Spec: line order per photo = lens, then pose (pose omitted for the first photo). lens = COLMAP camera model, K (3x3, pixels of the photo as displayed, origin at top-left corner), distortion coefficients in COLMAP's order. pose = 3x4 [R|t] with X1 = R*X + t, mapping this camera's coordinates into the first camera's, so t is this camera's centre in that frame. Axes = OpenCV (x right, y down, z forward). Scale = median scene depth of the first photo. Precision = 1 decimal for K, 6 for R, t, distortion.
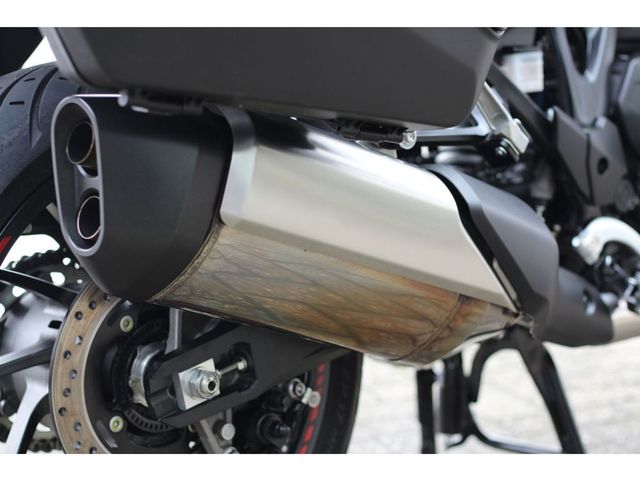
lens RADIAL K [[1789.5, 0, 320.0], [0, 1789.5, 240.0], [0, 0, 1]] dist [-0.013723, -0.823247]
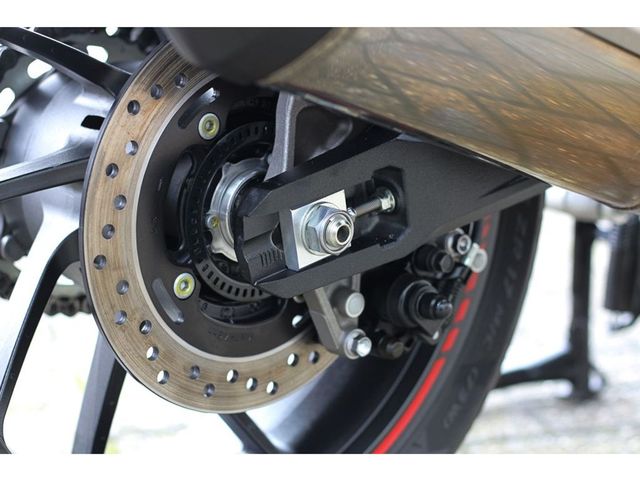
lens RADIAL K [[1789.5, 0, 320.0], [0, 1789.5, 240.0], [0, 0, 1]] dist [-0.013723, -0.823247]
pose [[0.998335, 0.057283, -0.006764, -0.062240], [-0.056443, 0.994336, 0.090051, 0.027644], [0.011884, -0.089519, 0.995914, 0.373340]]
